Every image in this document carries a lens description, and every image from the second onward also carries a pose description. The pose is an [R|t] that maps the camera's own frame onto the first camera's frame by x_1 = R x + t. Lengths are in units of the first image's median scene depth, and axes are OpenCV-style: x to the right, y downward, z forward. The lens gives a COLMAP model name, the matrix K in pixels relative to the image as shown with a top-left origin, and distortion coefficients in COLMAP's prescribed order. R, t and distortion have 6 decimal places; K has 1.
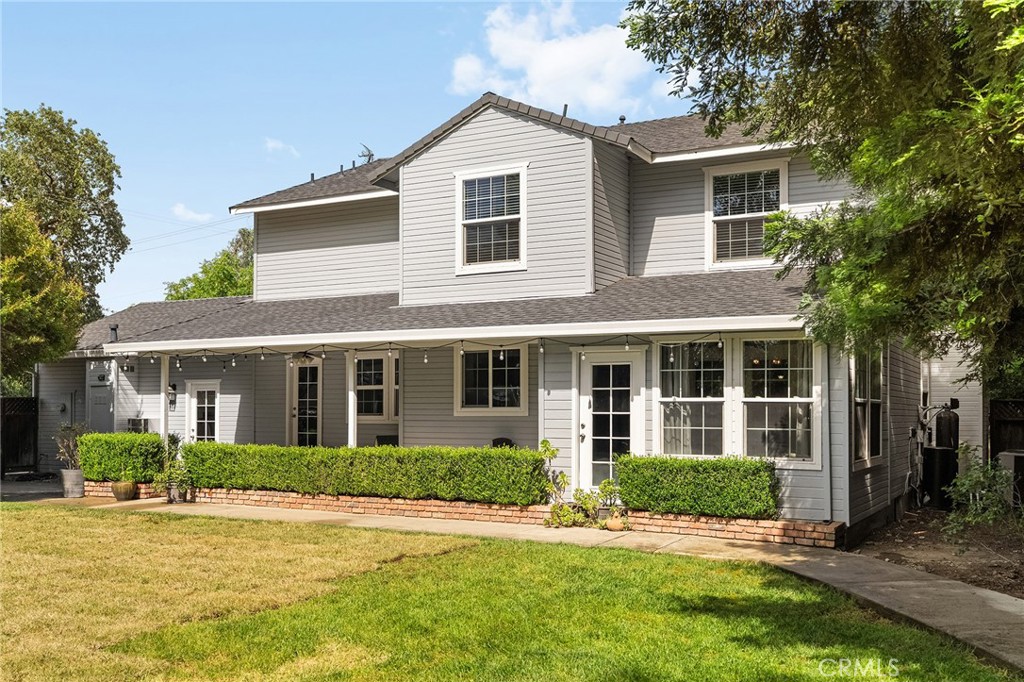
lens RADIAL K [[1024.9, 0, 512.0], [0, 1024.9, 341.0], [0, 0, 1]] dist [-0.002713, -0.000992]
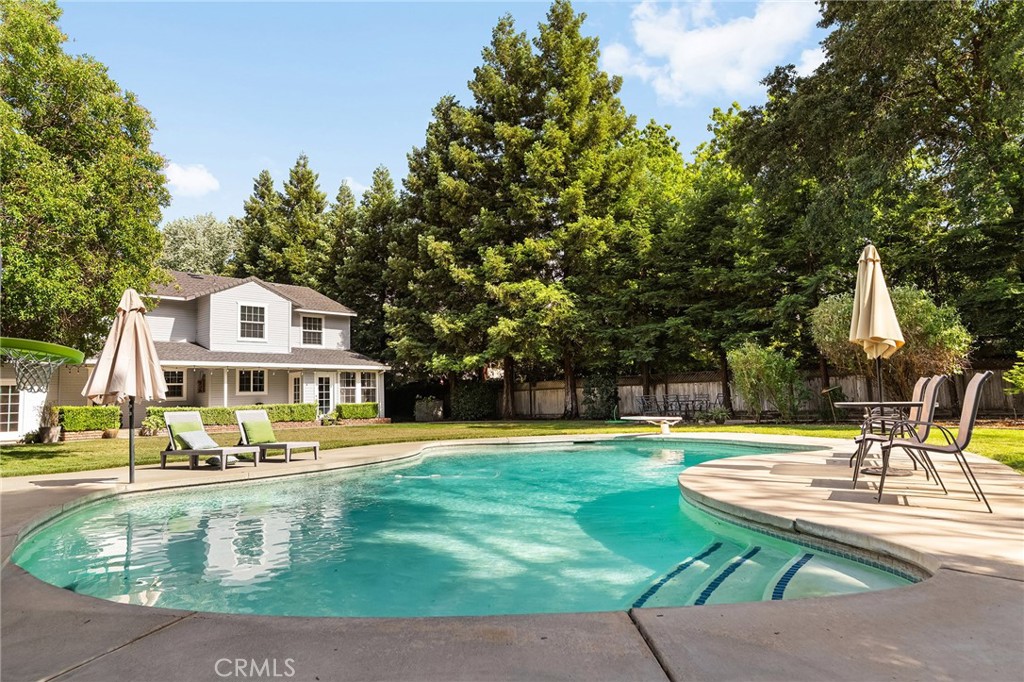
lens RADIAL K [[585.4, 0, 512.0], [0, 585.4, 341.0], [0, 0, 1]] dist [-0.005409, 0.000163]
pose [[0.244930, 0.084937, 0.965813, -1.368636], [-0.032869, 0.996310, -0.079283, 0.031473], [-0.968984, -0.012327, 0.246818, -0.044778]]
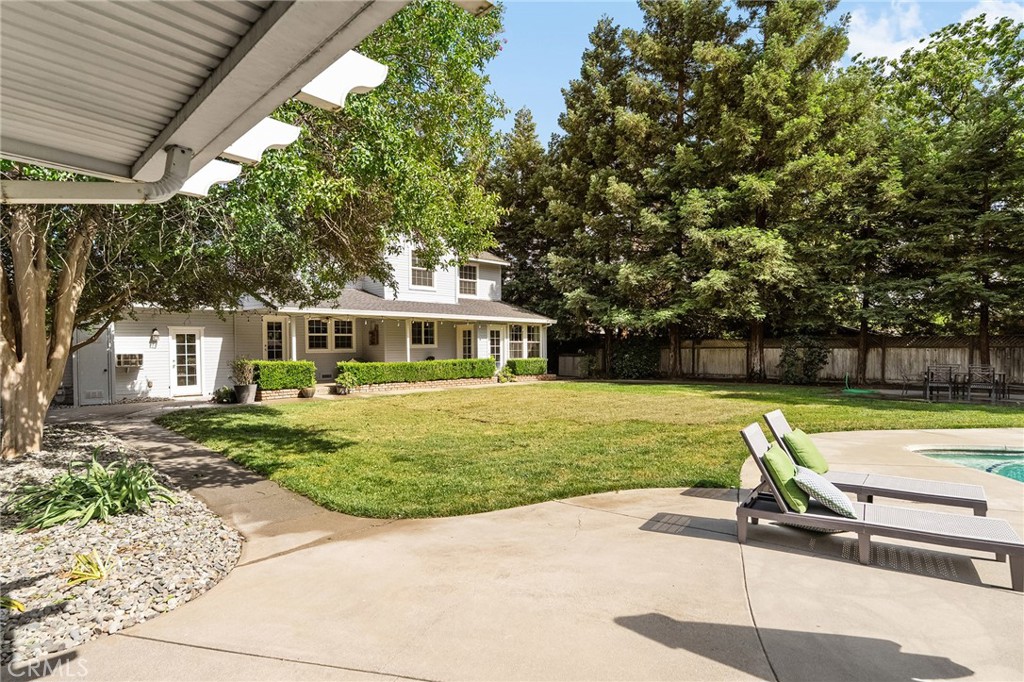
lens RADIAL K [[512.7, 0, 512.0], [0, 512.7, 341.0], [0, 0, 1]] dist [0.003004, 0.000056]
pose [[0.283561, 0.004846, 0.958942, -1.170881], [-0.058372, 0.998220, 0.012216, 0.028575], [-0.957176, -0.059439, 0.283339, 0.443982]]
